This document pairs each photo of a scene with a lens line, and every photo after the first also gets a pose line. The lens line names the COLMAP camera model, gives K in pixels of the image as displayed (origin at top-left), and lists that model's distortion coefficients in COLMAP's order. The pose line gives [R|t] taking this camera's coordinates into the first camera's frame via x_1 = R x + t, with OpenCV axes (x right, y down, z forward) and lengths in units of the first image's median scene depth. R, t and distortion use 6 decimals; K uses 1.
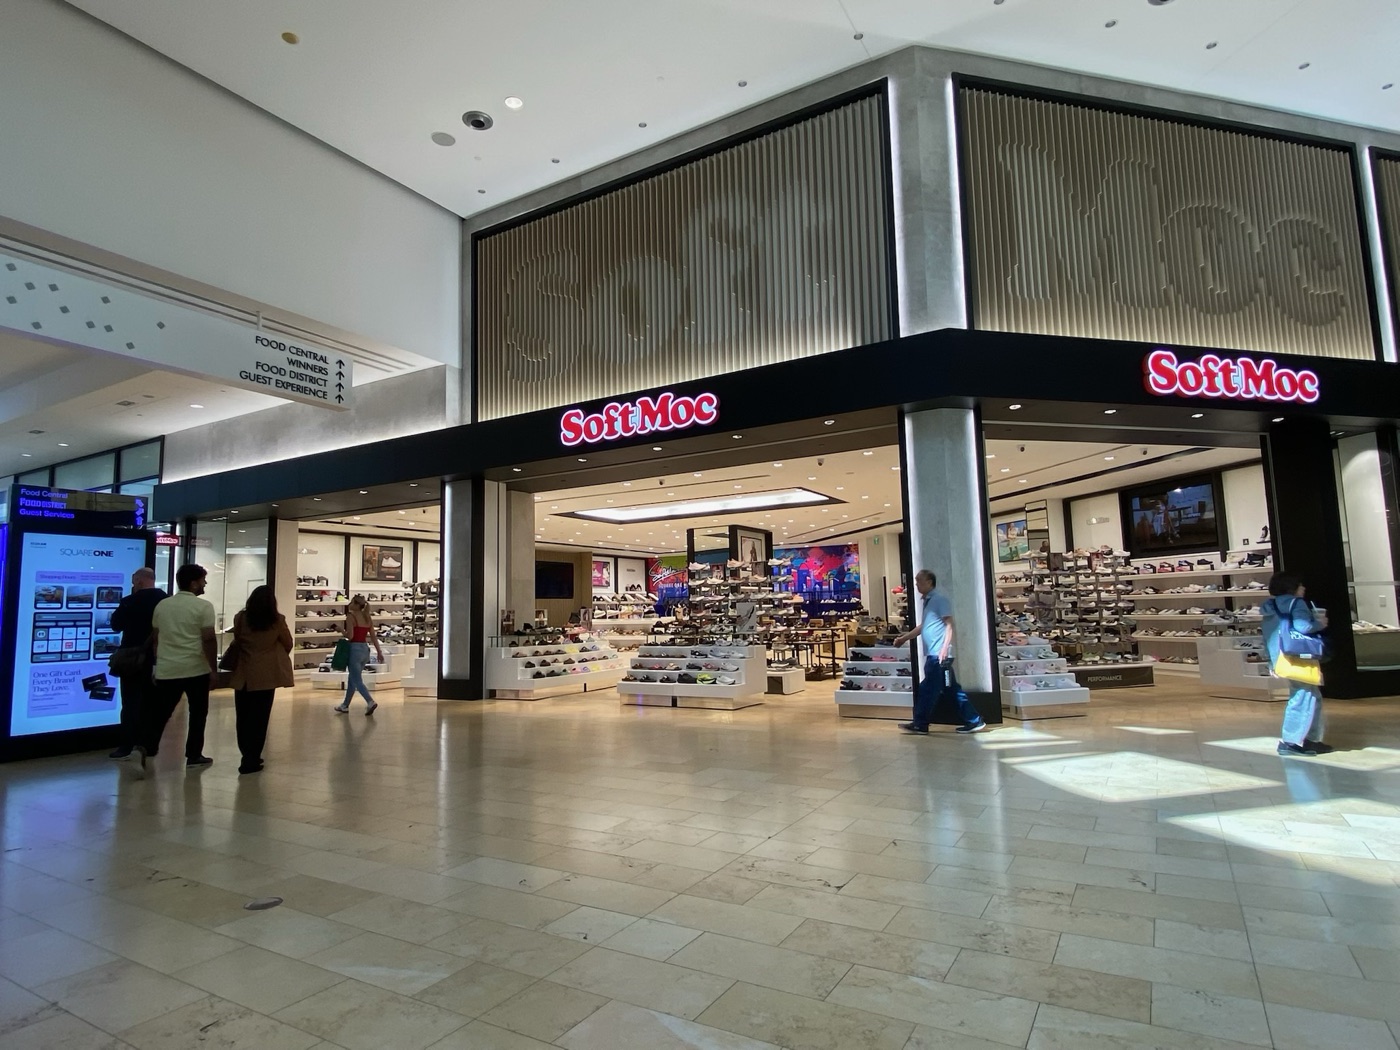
lens RADIAL K [[780.8, 0, 700.0], [0, 780.8, 525.0], [0, 0, 1]] dist [0.061122, -0.073881]
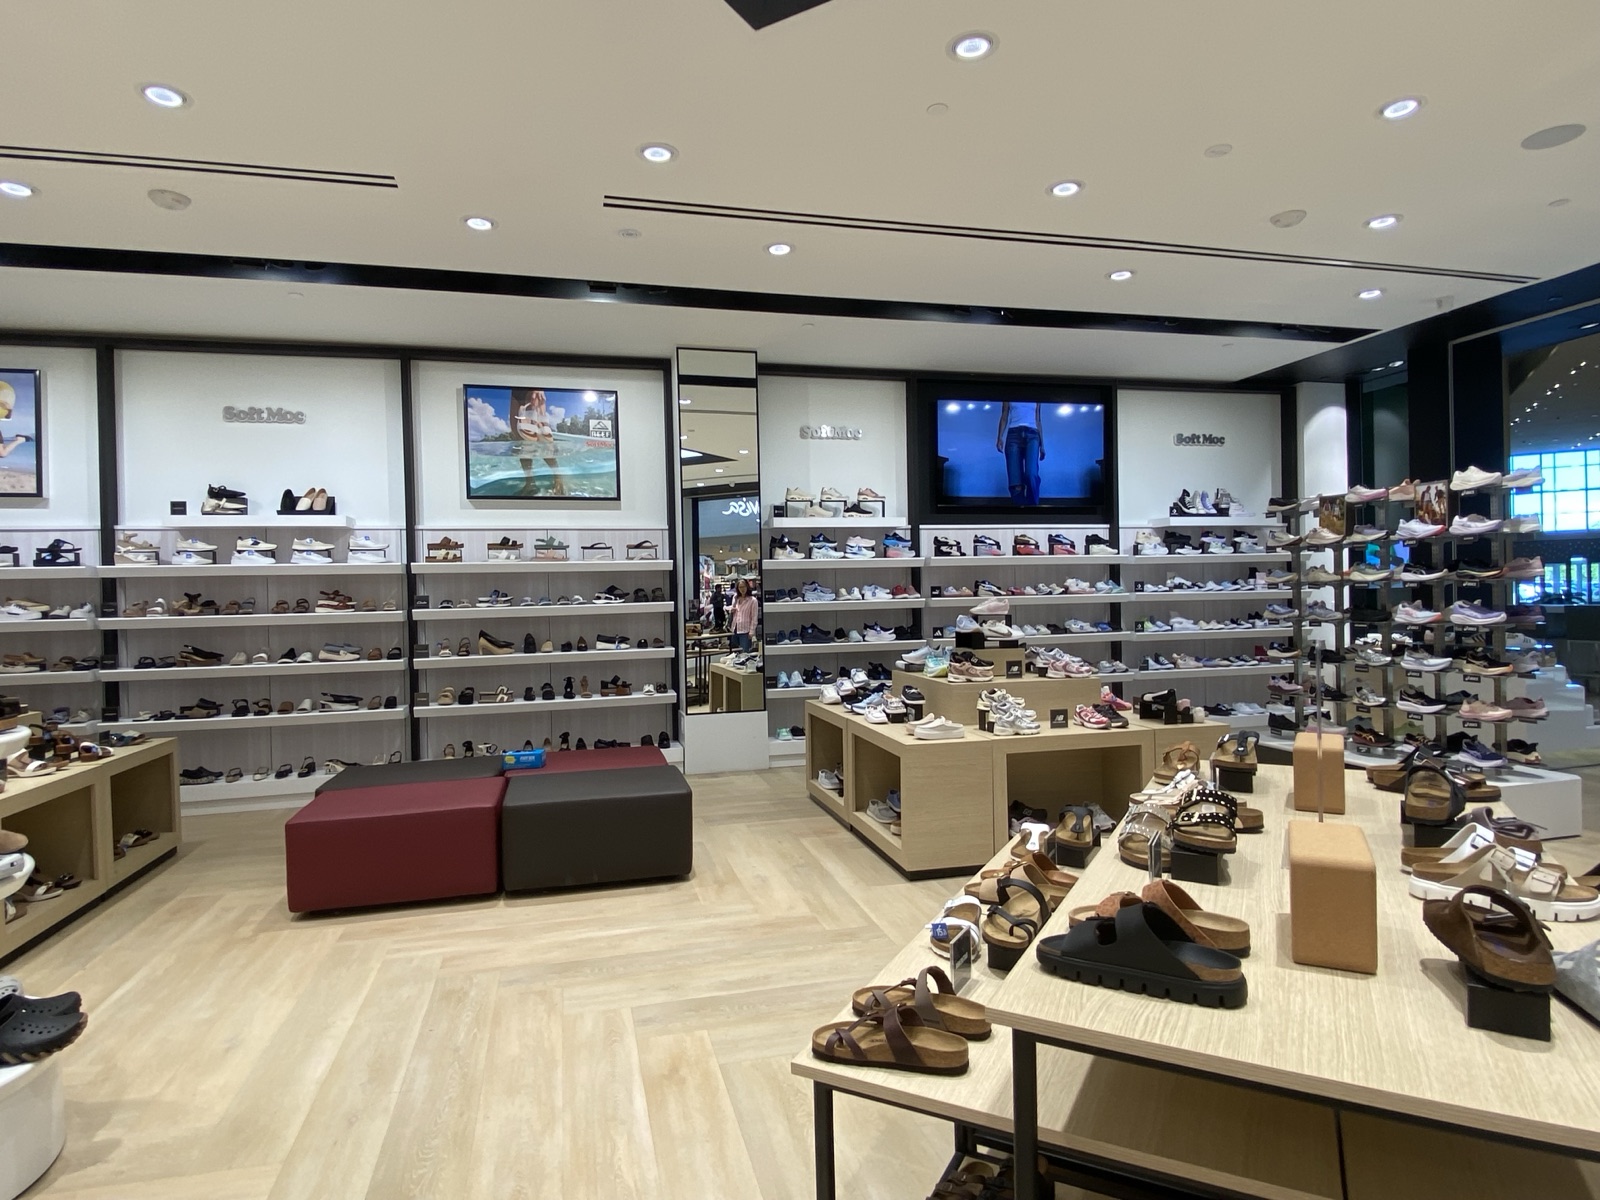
lens RADIAL K [[892.3, 0, 800.0], [0, 892.3, 600.0], [0, 0, 1]] dist [0.061122, -0.073881]
pose [[-0.016477, 0.022818, 0.999604, -0.005364], [-0.085525, 0.996043, -0.024146, 0.149803], [-0.996200, -0.085889, -0.014460, 1.471778]]
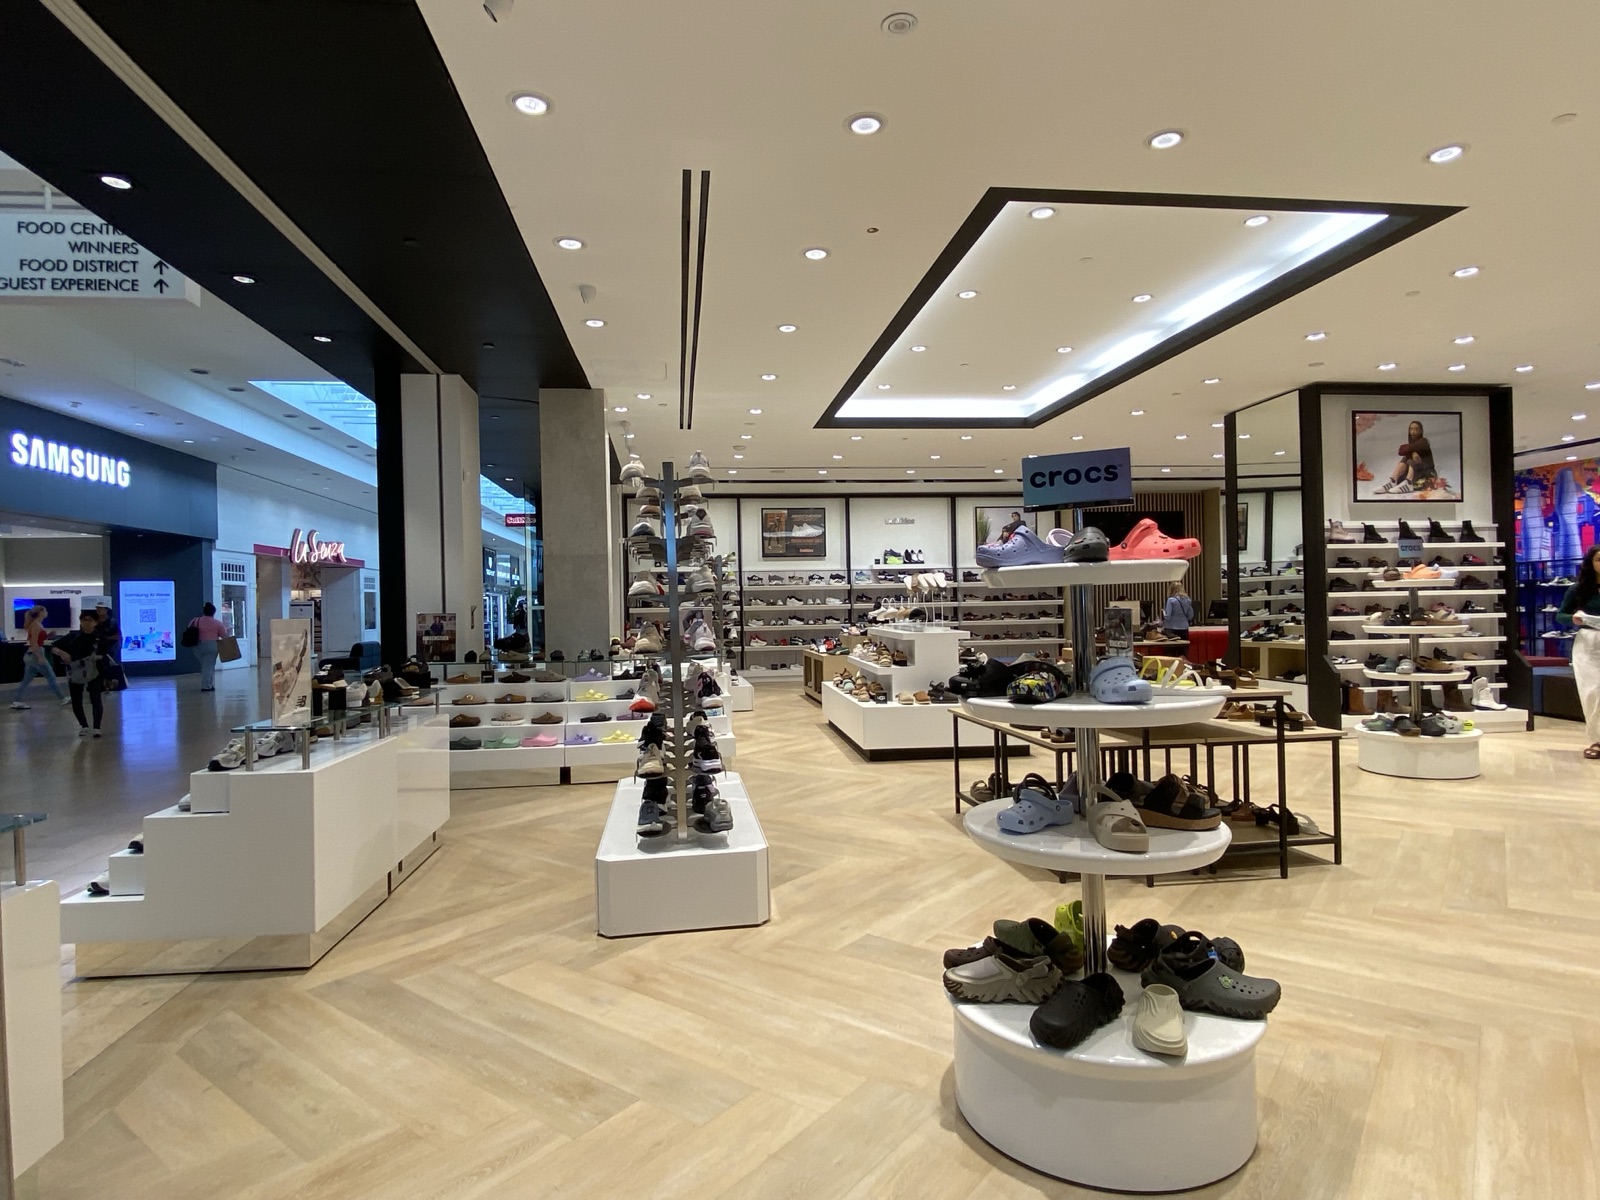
lens RADIAL K [[890.0, 0, 800.0], [0, 890.0, 600.0], [0, 0, 1]] dist [0.038637, -0.034750]
pose [[0.611566, 0.004994, -0.791178, 0.430170], [0.095174, 0.992255, 0.079830, 0.082089], [0.785448, -0.124121, 0.606354, 0.918966]]
